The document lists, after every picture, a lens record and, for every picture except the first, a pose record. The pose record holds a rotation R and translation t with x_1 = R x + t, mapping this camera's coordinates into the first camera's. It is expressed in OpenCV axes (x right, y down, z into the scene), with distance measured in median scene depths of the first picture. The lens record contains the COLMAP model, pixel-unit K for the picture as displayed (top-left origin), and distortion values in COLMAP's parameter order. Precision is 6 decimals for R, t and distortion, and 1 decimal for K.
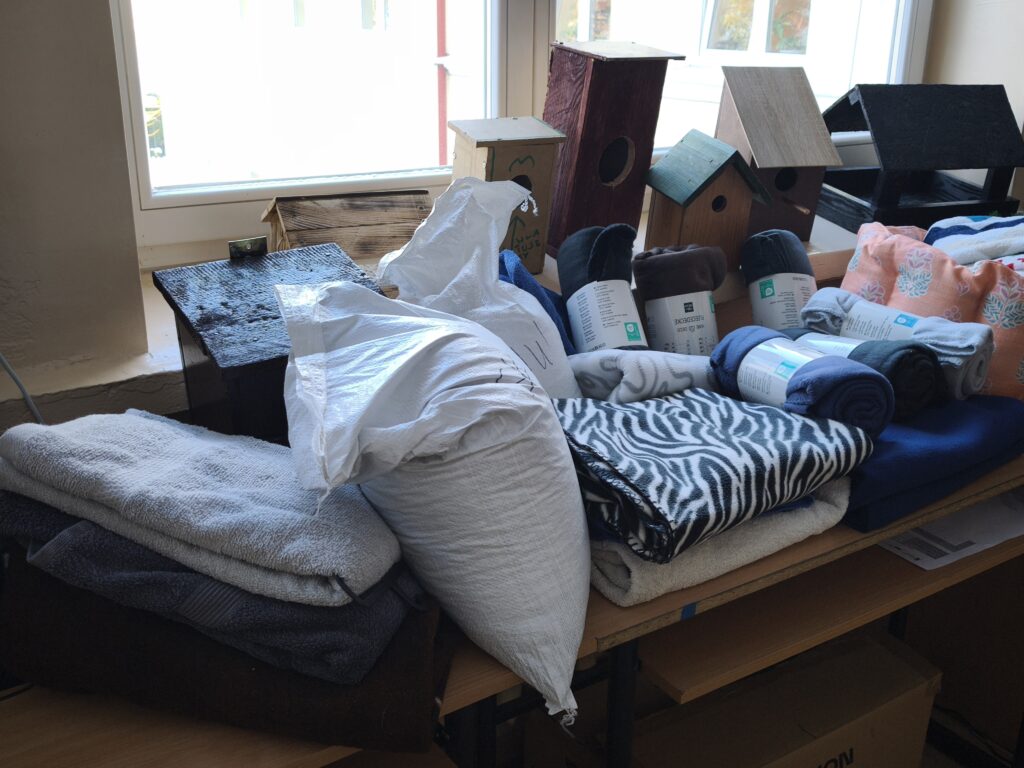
lens RADIAL K [[1045.1, 0, 512.0], [0, 1045.1, 384.0], [0, 0, 1]] dist [0.093235, -0.234013]
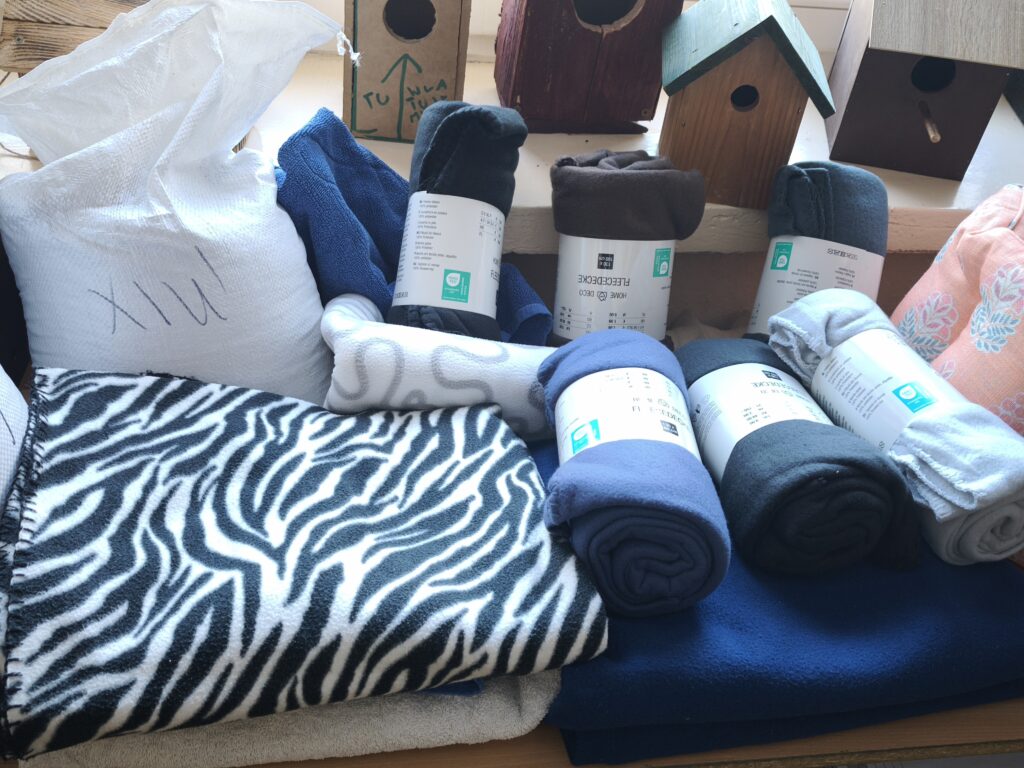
lens RADIAL K [[1045.1, 0, 512.0], [0, 1045.1, 384.0], [0, 0, 1]] dist [0.093235, -0.234013]
pose [[0.903080, 0.297698, -0.309553, 0.418912], [-0.222384, 0.940762, 0.255955, -0.190749], [0.367413, -0.162308, 0.915786, 0.496612]]
